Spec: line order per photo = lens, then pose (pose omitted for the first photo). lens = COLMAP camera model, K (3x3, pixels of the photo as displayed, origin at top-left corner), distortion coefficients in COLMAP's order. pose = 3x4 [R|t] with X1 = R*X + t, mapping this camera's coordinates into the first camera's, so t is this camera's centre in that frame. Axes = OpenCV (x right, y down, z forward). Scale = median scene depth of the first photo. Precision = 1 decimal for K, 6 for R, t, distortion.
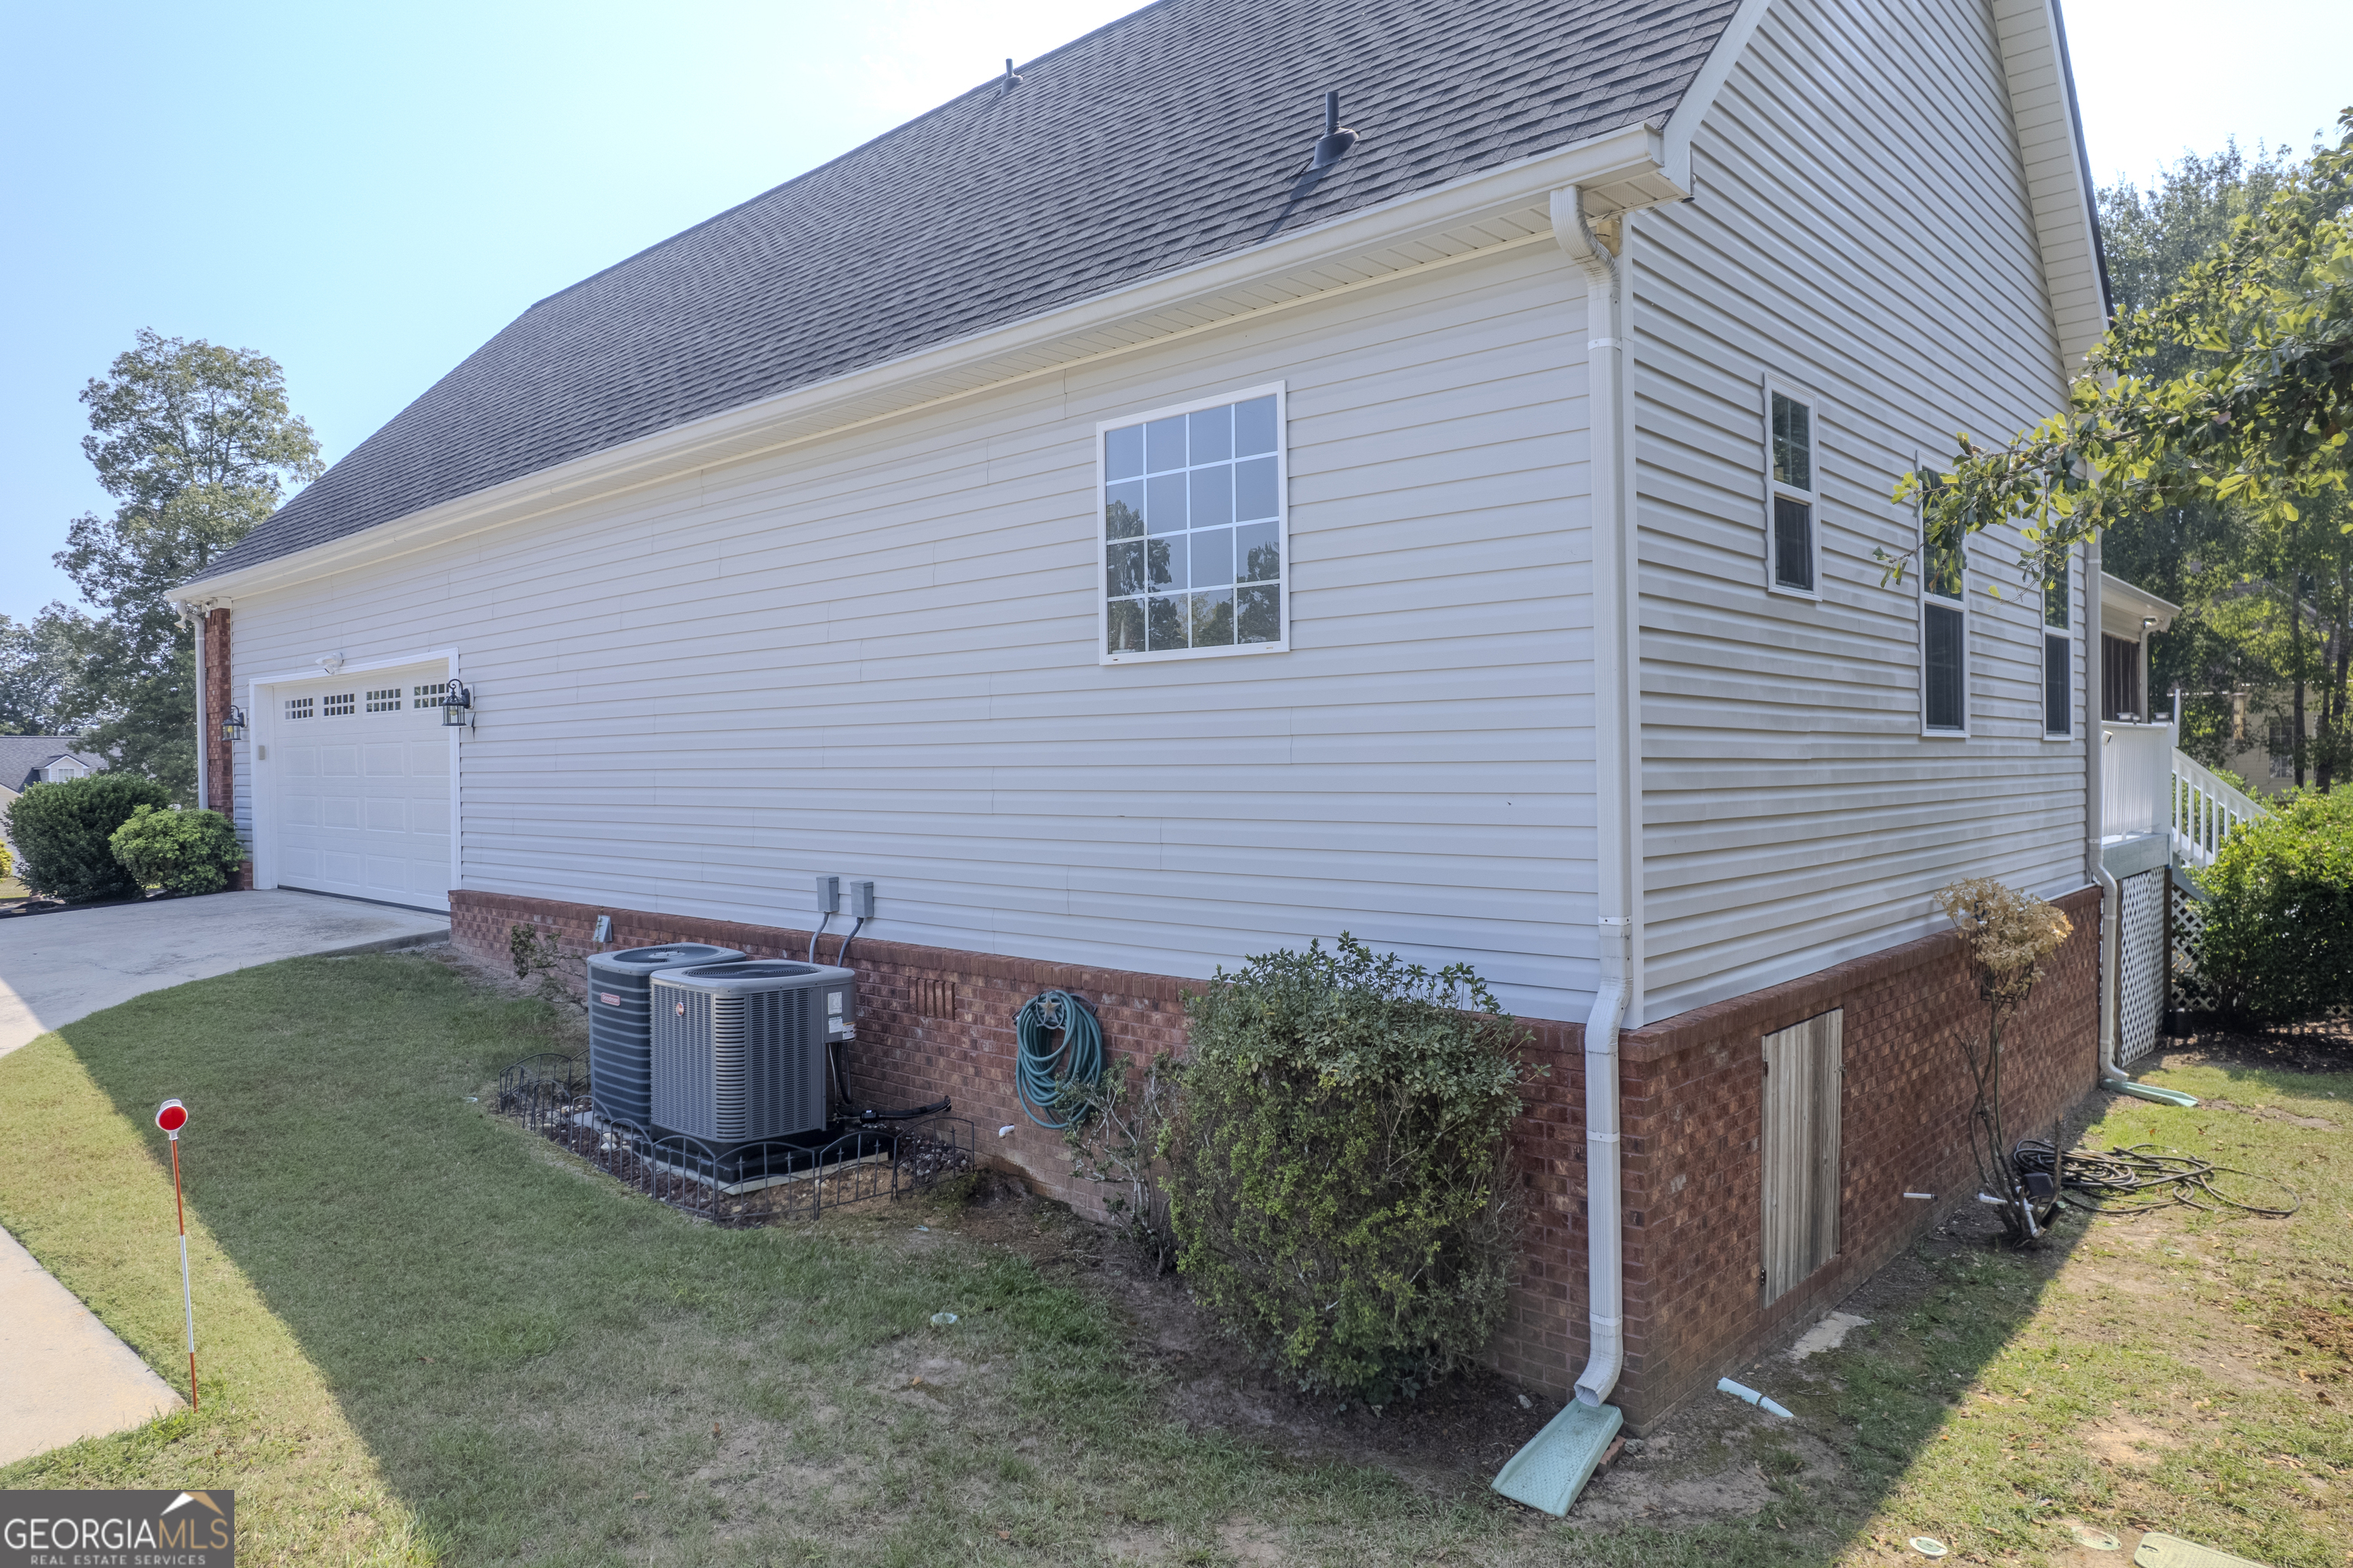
lens RADIAL K [[1506.6, 0, 1174.9], [0, 1506.6, 785.1], [0, 0, 1]] dist [-0.079090, 0.056490]
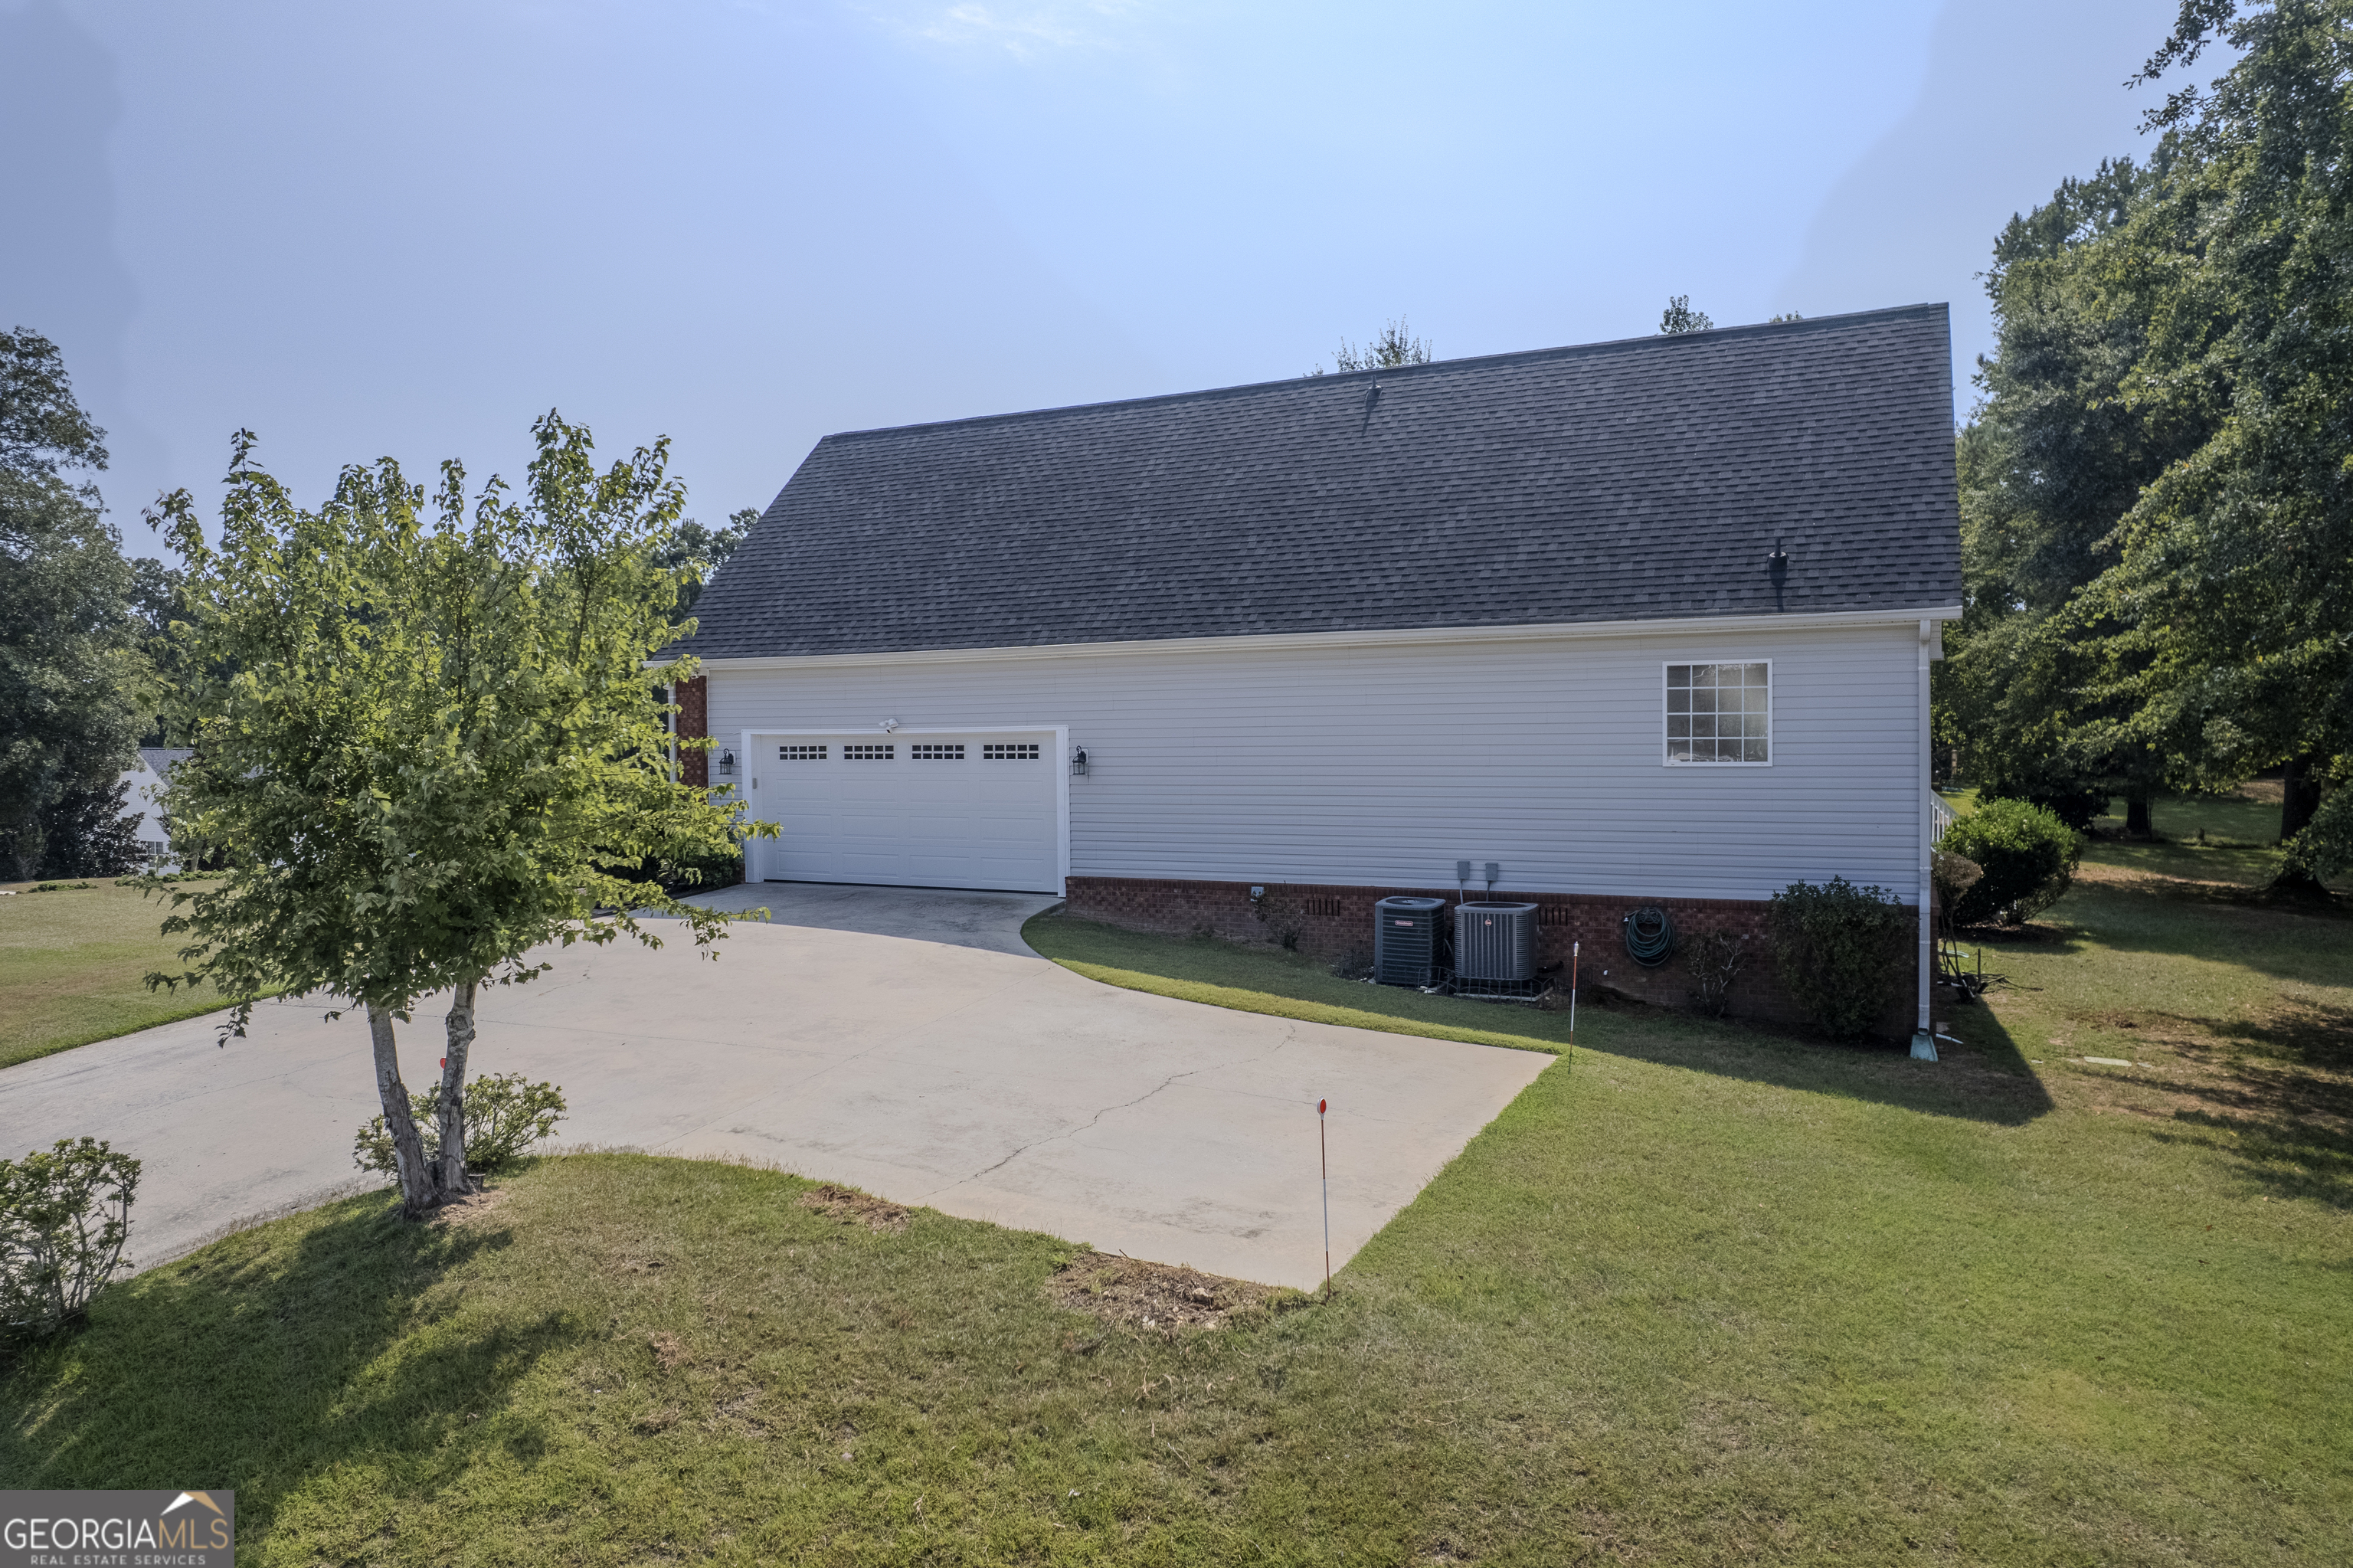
lens RADIAL K [[1506.6, 0, 1174.9], [0, 1506.6, 785.1], [0, 0, 1]] dist [-0.079090, 0.056490]
pose [[0.964405, -0.011833, 0.264164, -1.434479], [0.007130, 0.999799, 0.018756, -0.103117], [-0.264333, -0.016205, 0.964295, -1.058830]]
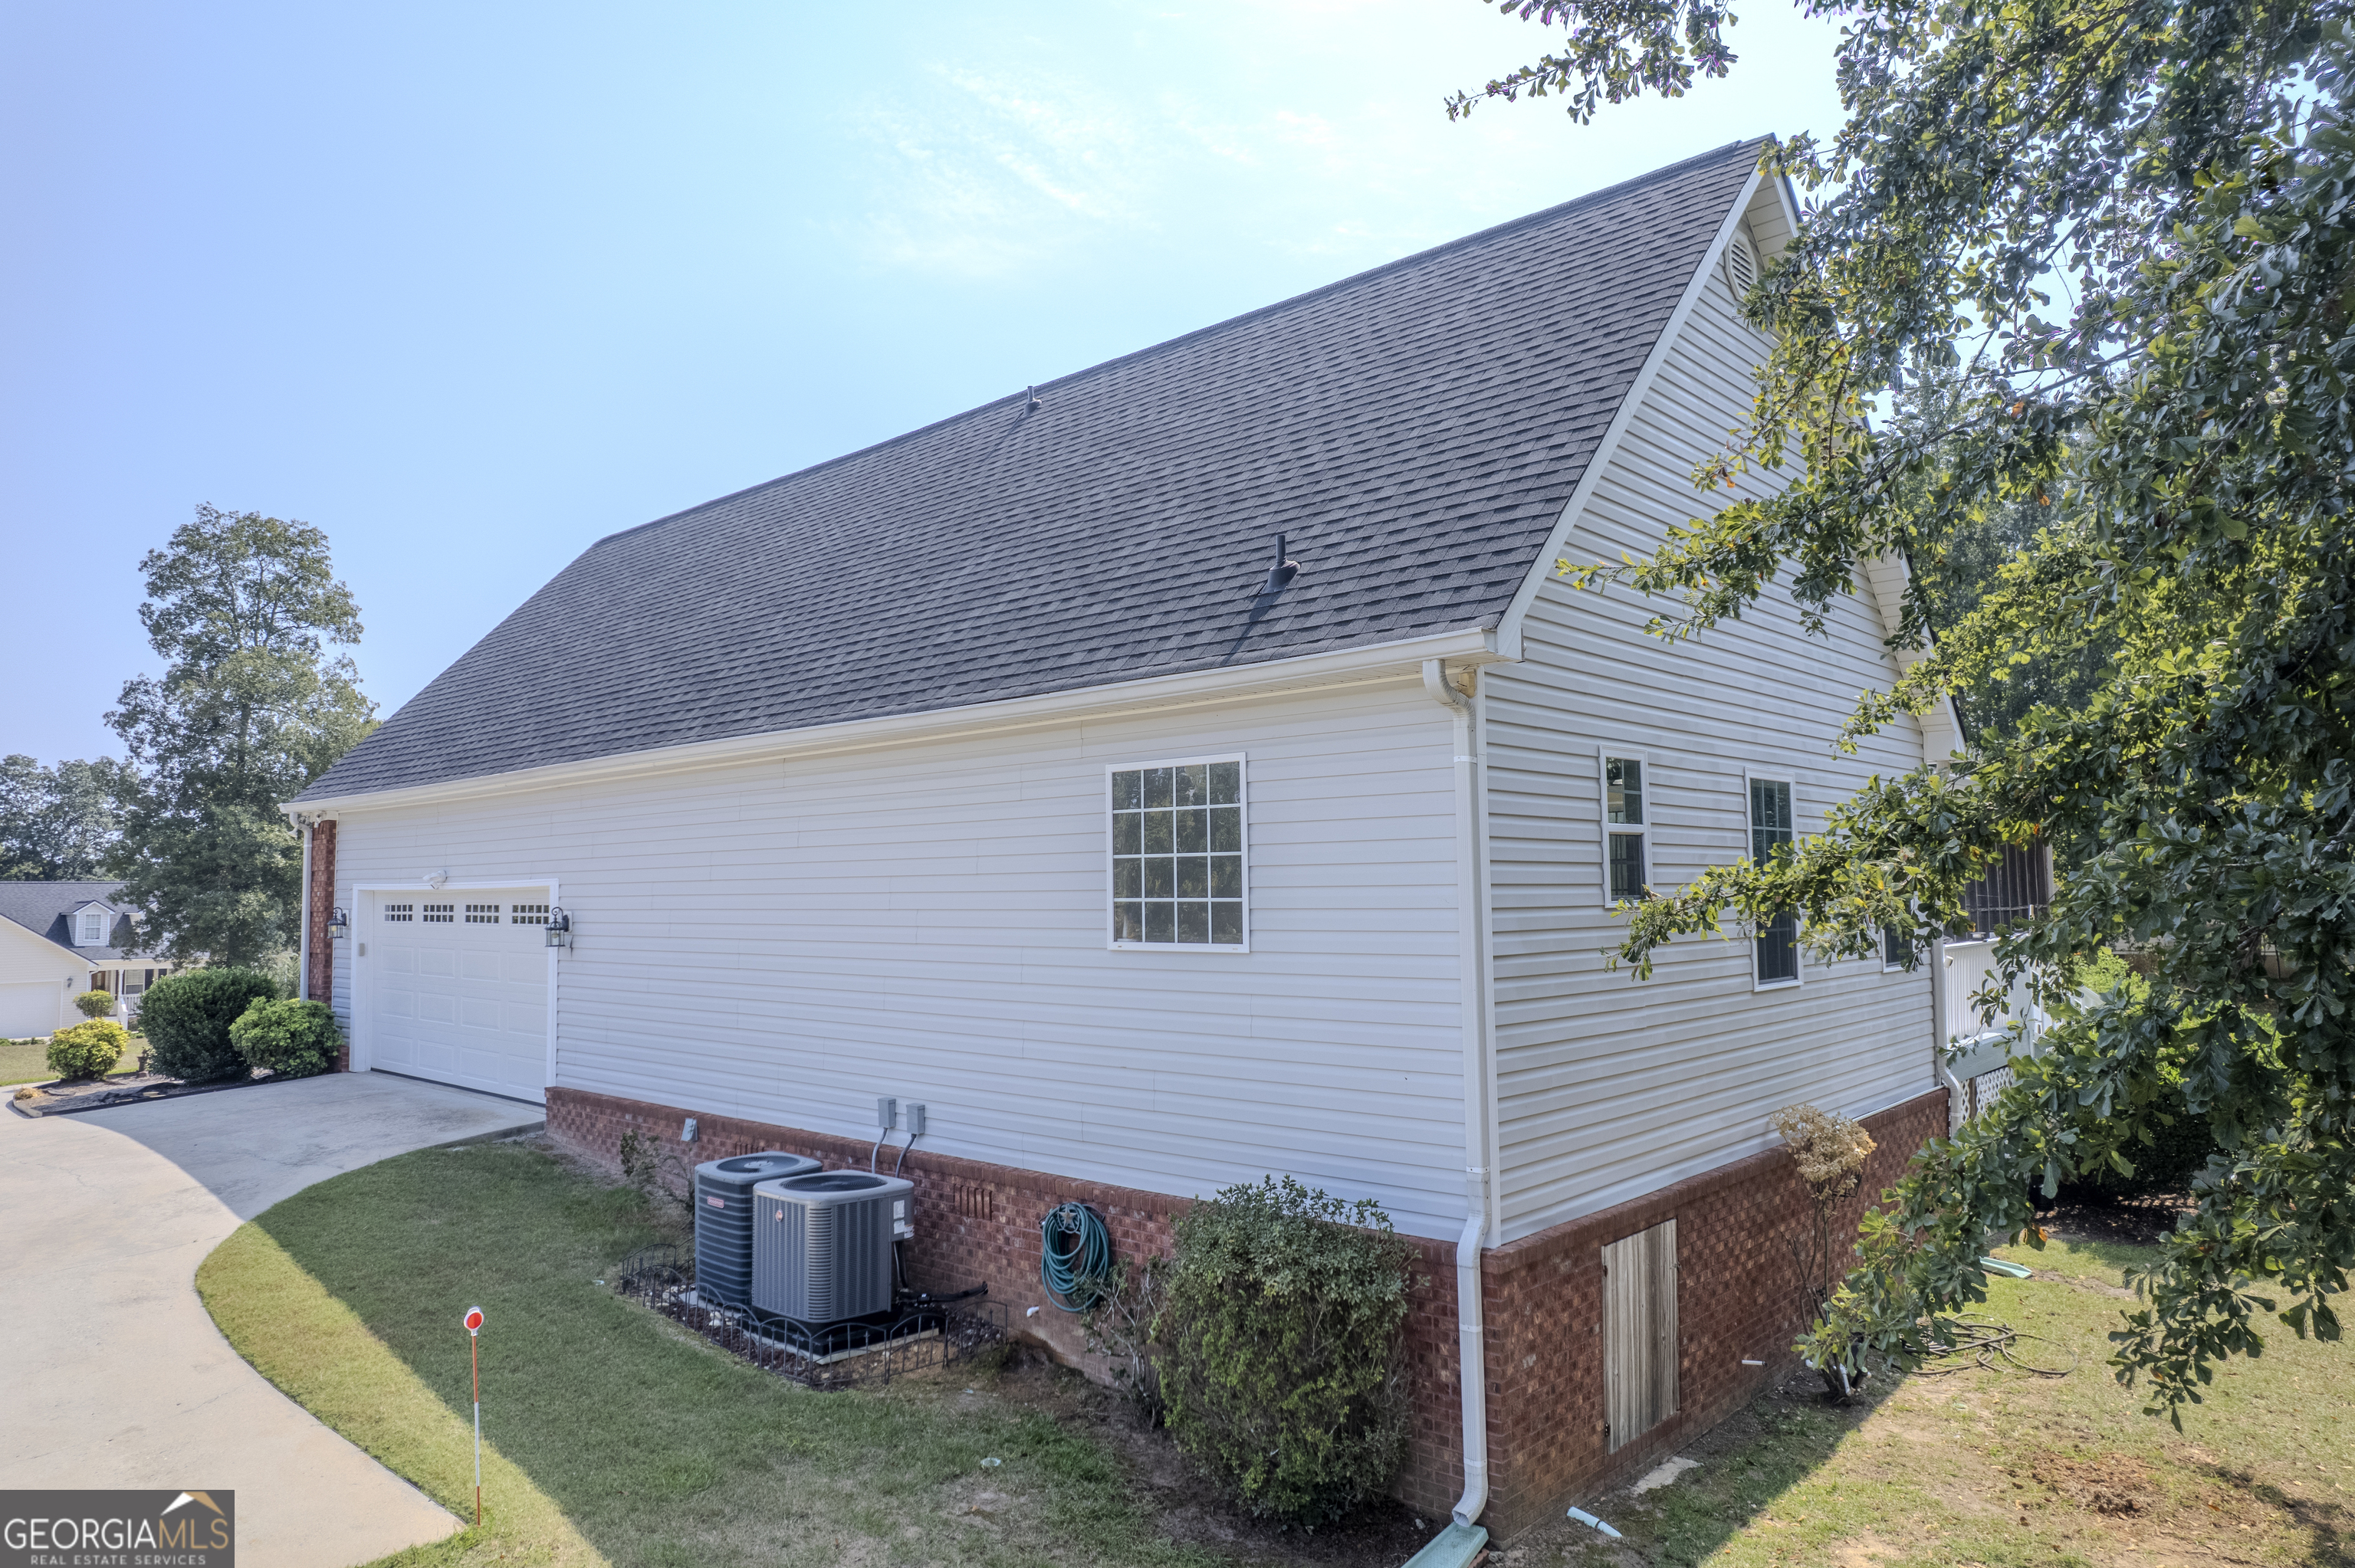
lens RADIAL K [[1504.2, 0, 1177.5], [0, 1504.2, 784.0], [0, 0, 1]] dist [-0.094229, 0.074626]
pose [[0.999998, -0.000344, 0.002180, 0.008034], [0.000538, 0.995995, -0.089406, -0.110880], [-0.002141, 0.089407, 0.995993, -0.320960]]
